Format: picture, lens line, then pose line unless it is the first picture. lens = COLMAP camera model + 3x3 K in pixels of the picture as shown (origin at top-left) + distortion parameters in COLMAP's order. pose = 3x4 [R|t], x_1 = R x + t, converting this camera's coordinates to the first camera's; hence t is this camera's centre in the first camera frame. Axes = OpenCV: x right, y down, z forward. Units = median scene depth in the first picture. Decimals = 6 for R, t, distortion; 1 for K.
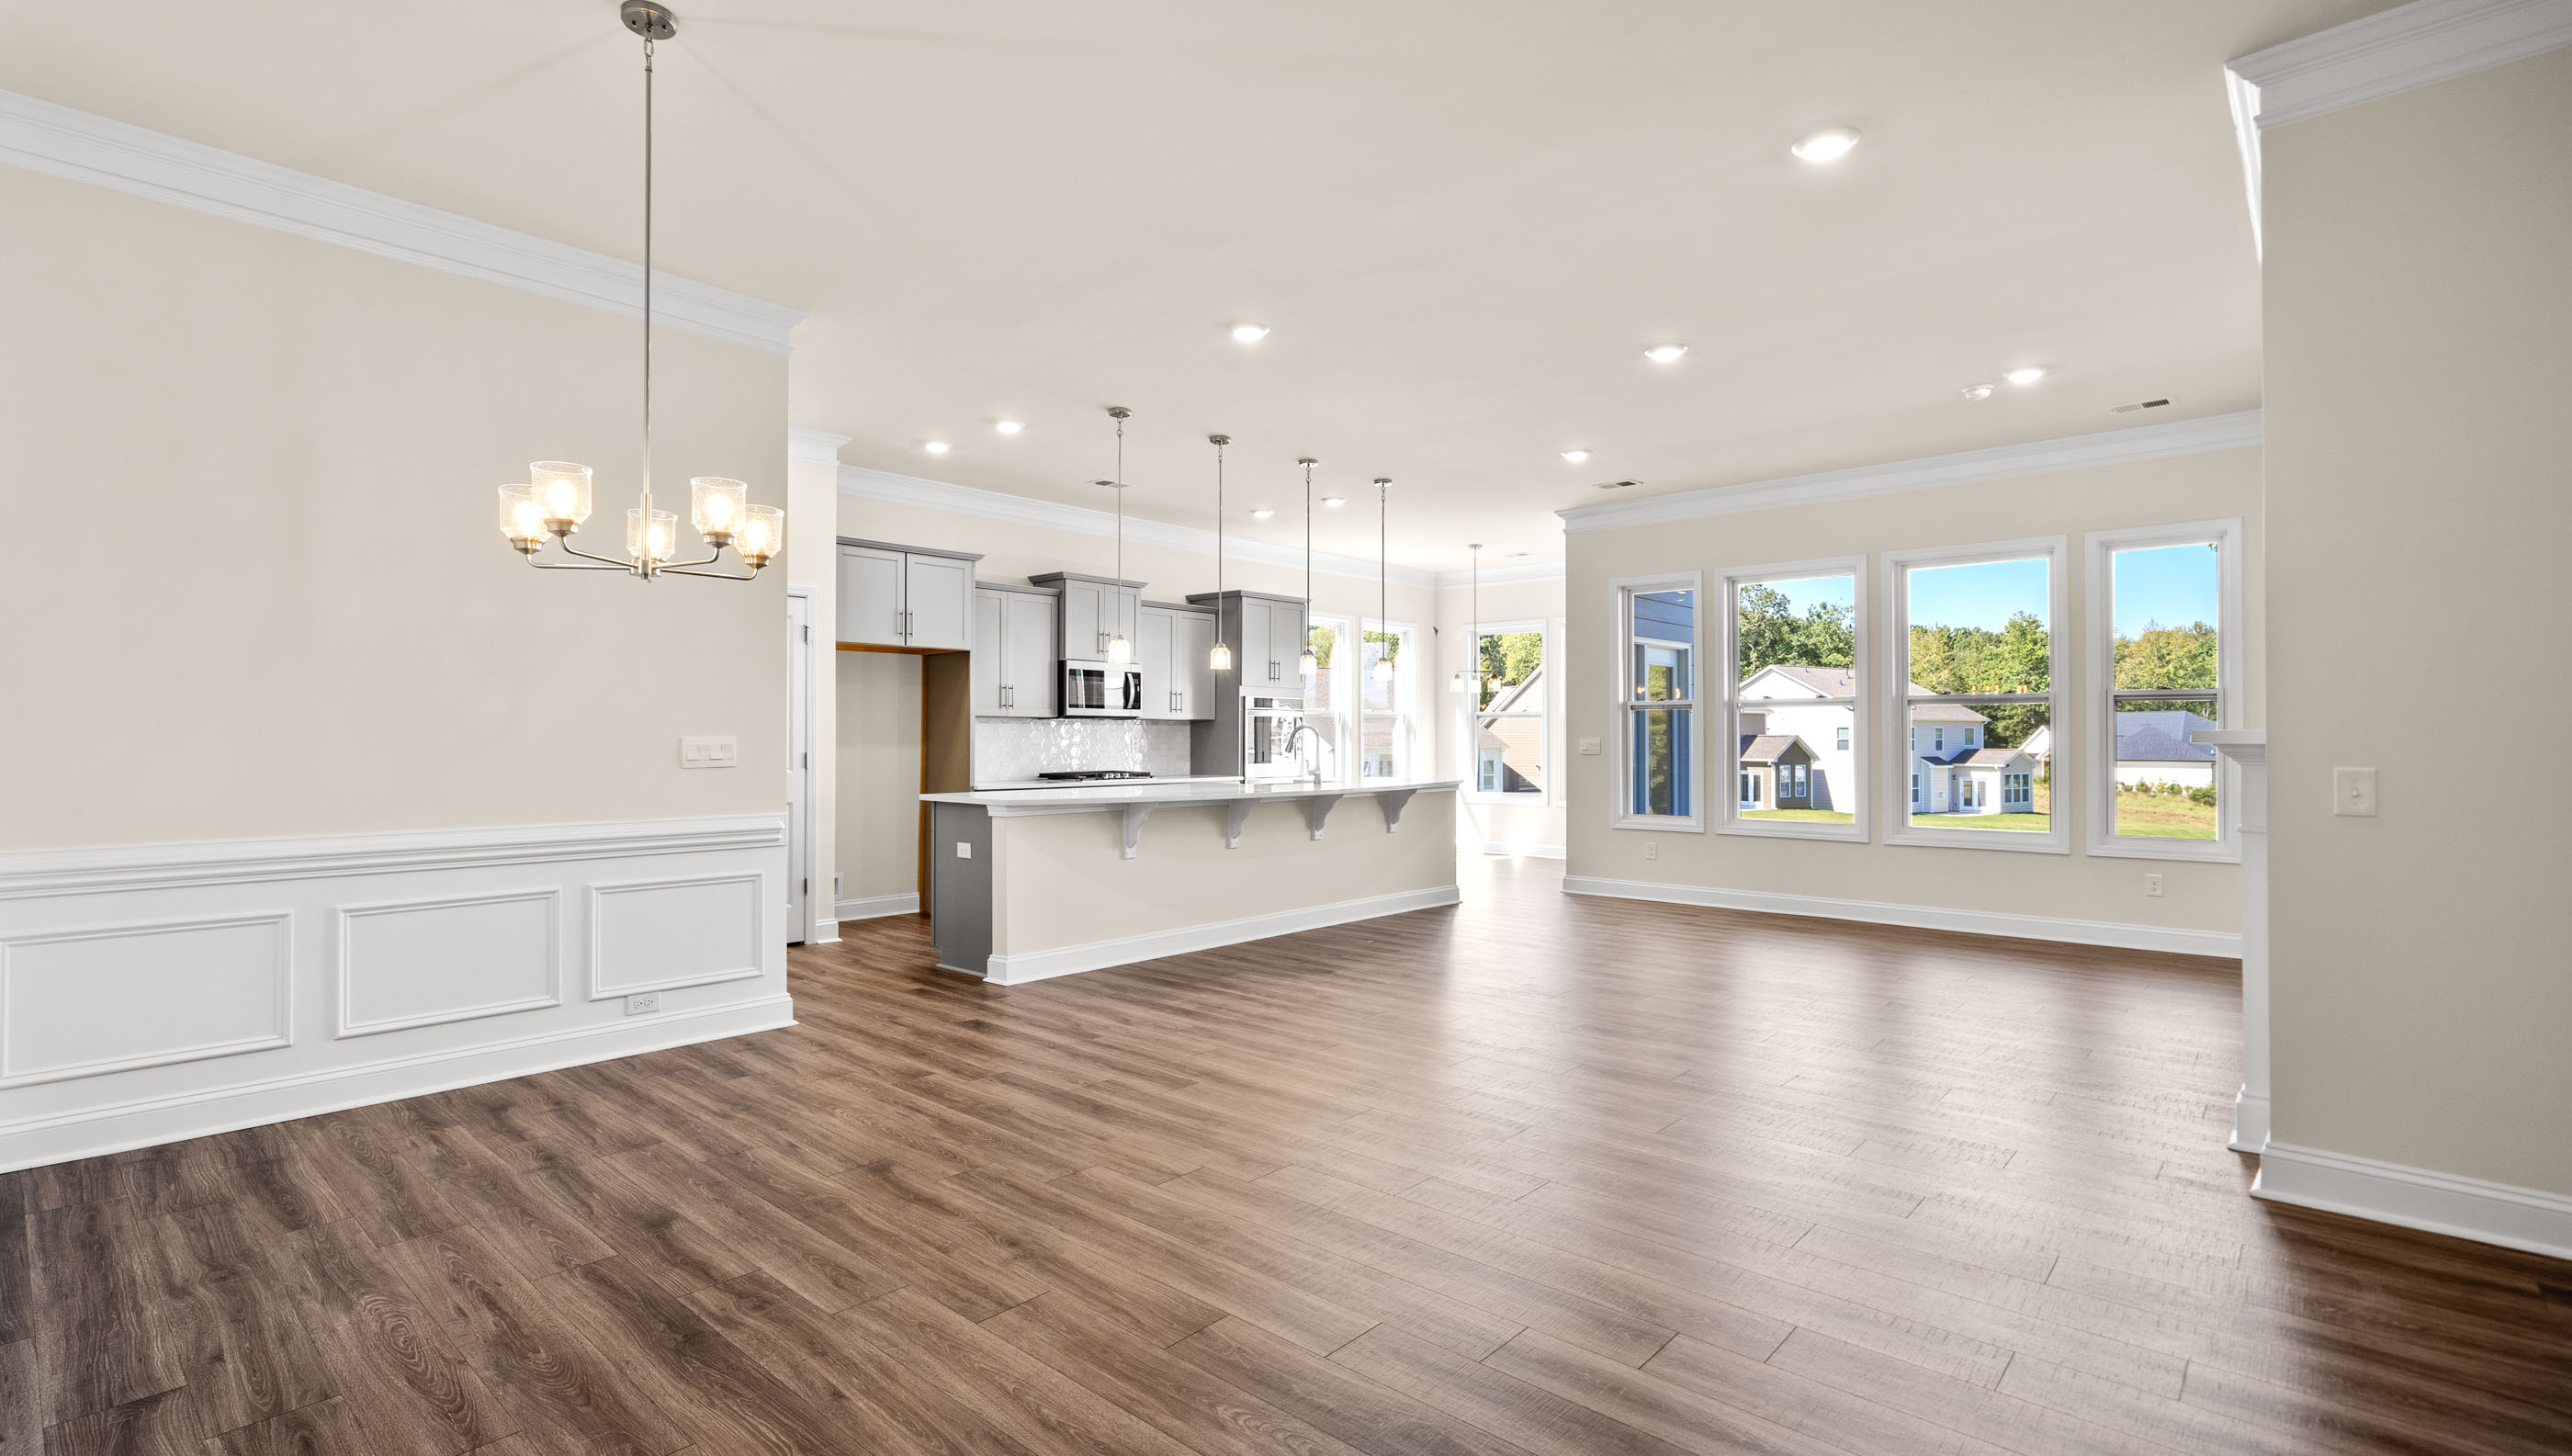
lens RADIAL K [[1184.3, 0, 1283.0], [0, 1184.3, 713.5], [0, 0, 1]] dist [-0.003011, -0.000489]
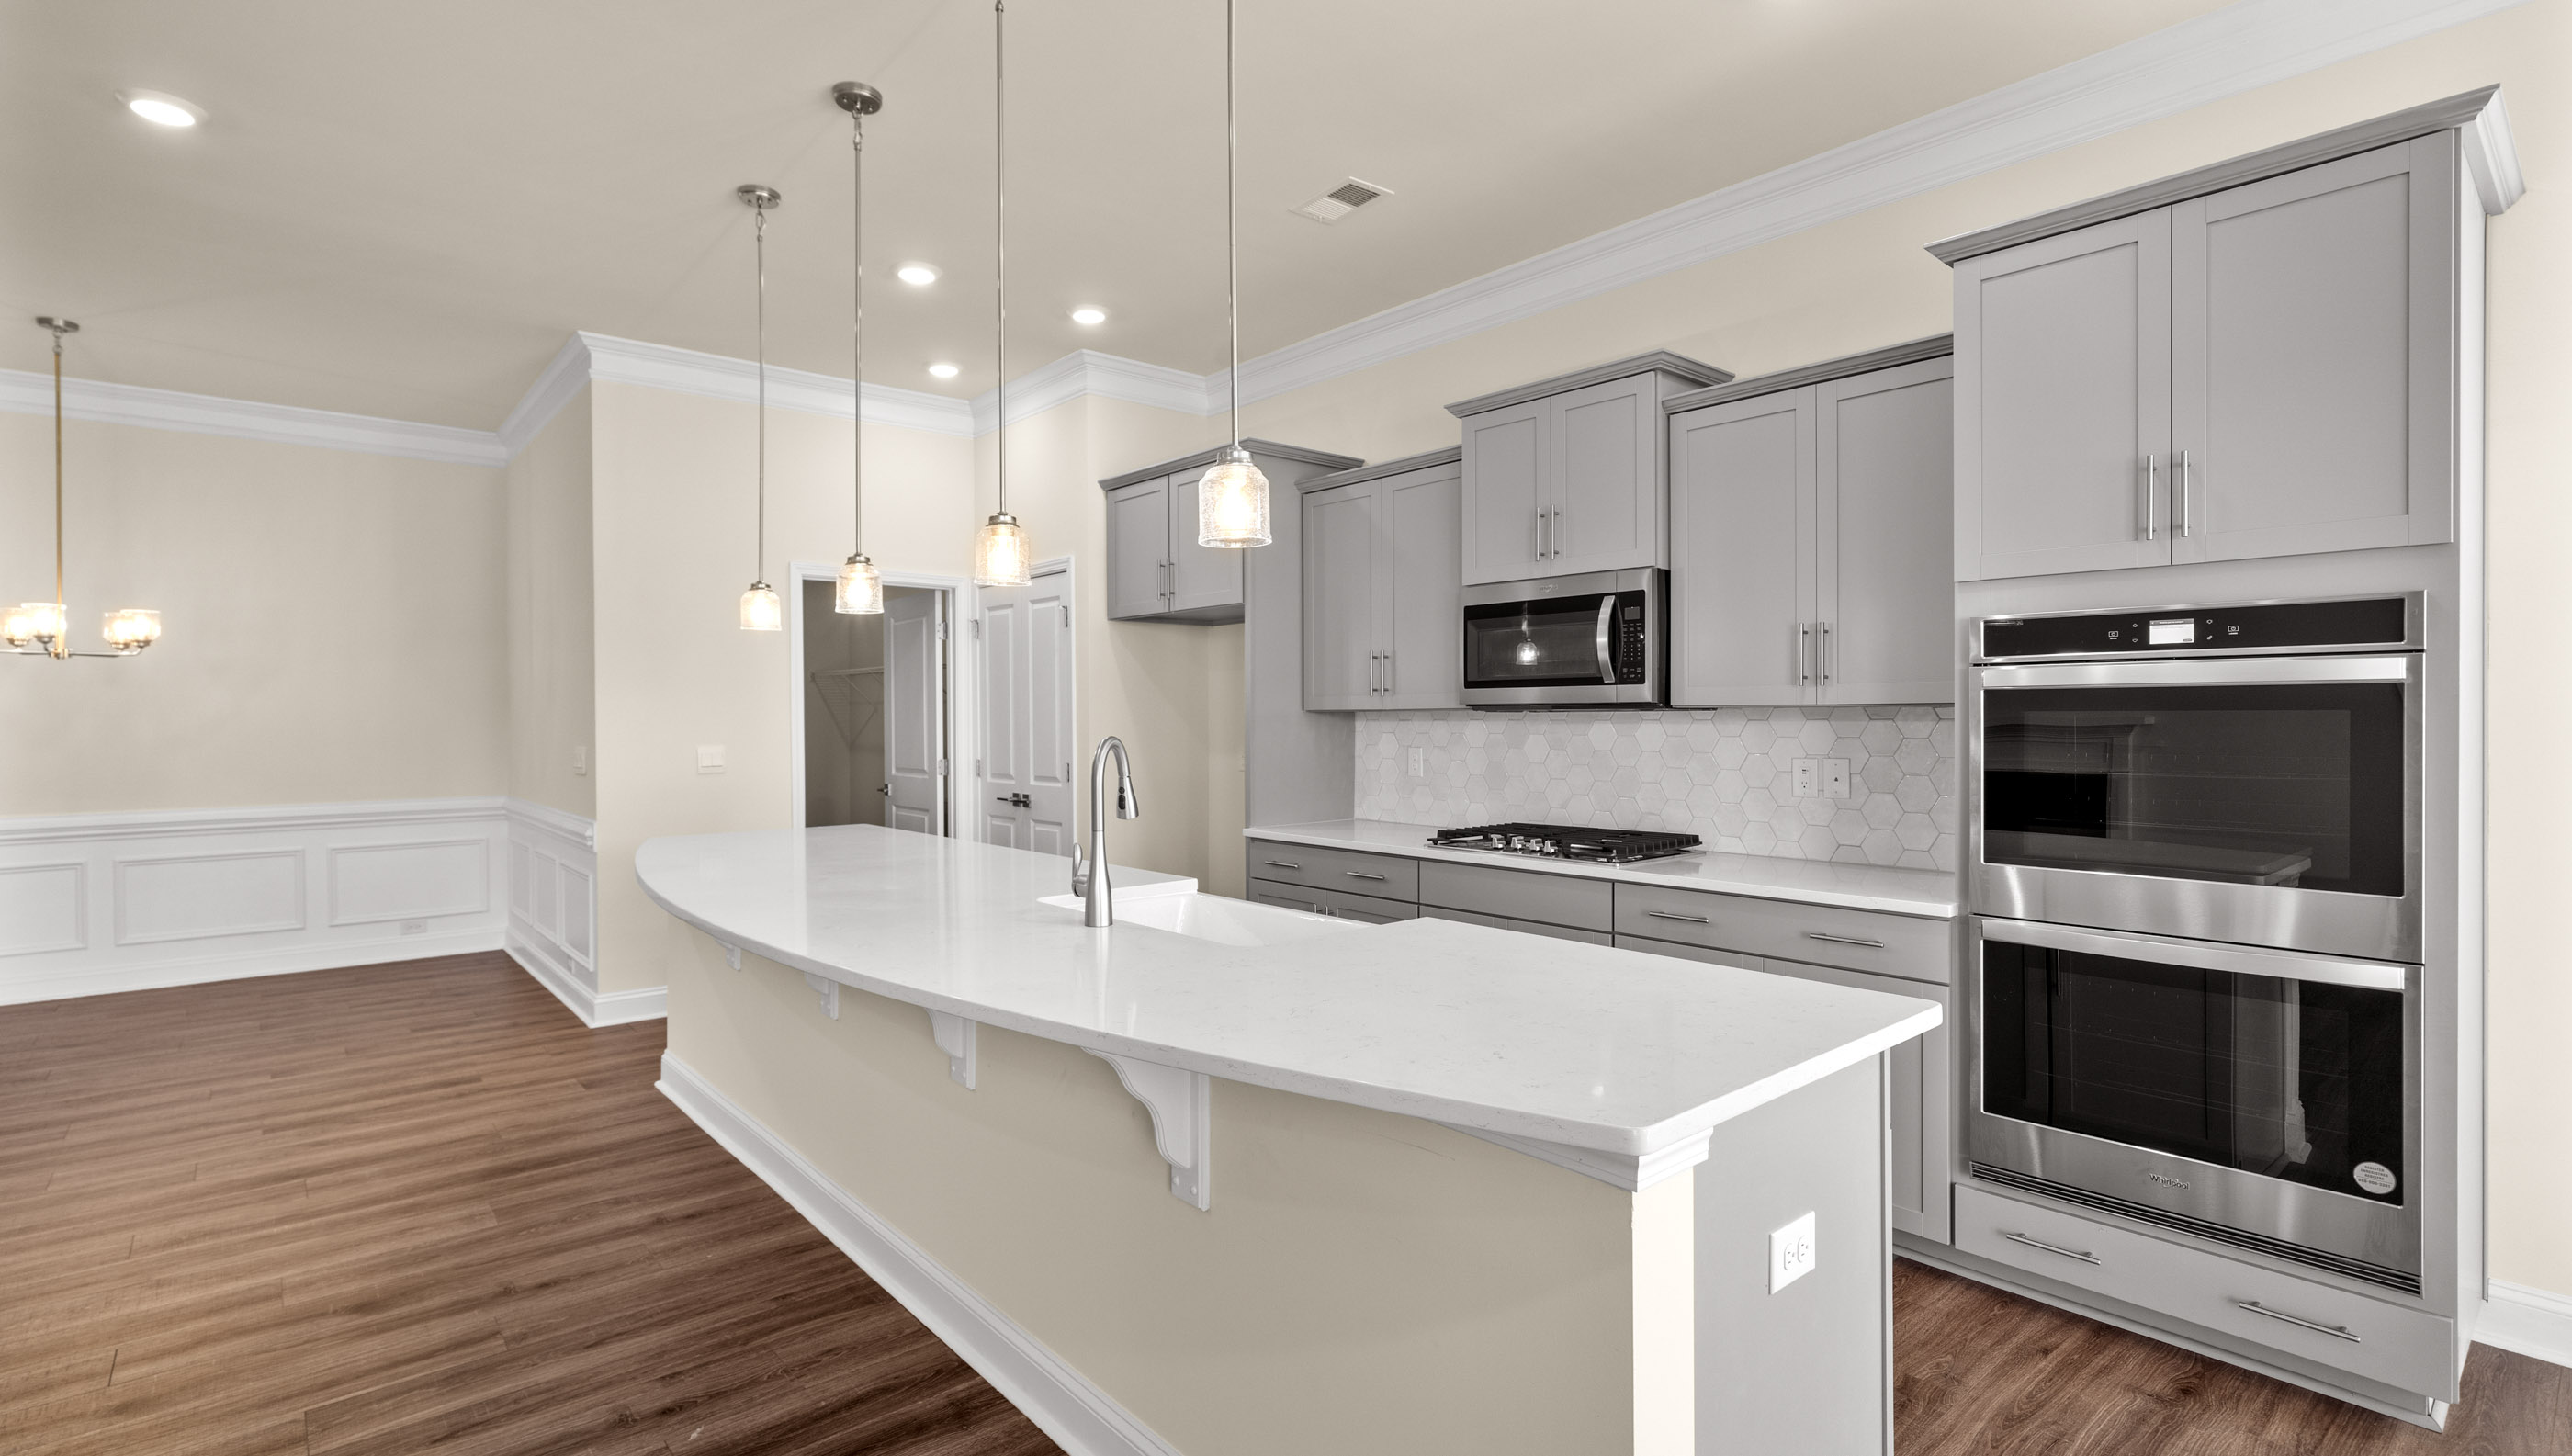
lens RADIAL K [[1184.3, 0, 1283.0], [0, 1184.3, 713.5], [0, 0, 1]] dist [-0.003011, -0.000489]
pose [[-0.116678, 0.008240, -0.993136, 0.367876], [0.028224, 0.999589, 0.004978, 0.000846], [0.992769, -0.027450, -0.116863, 1.172919]]
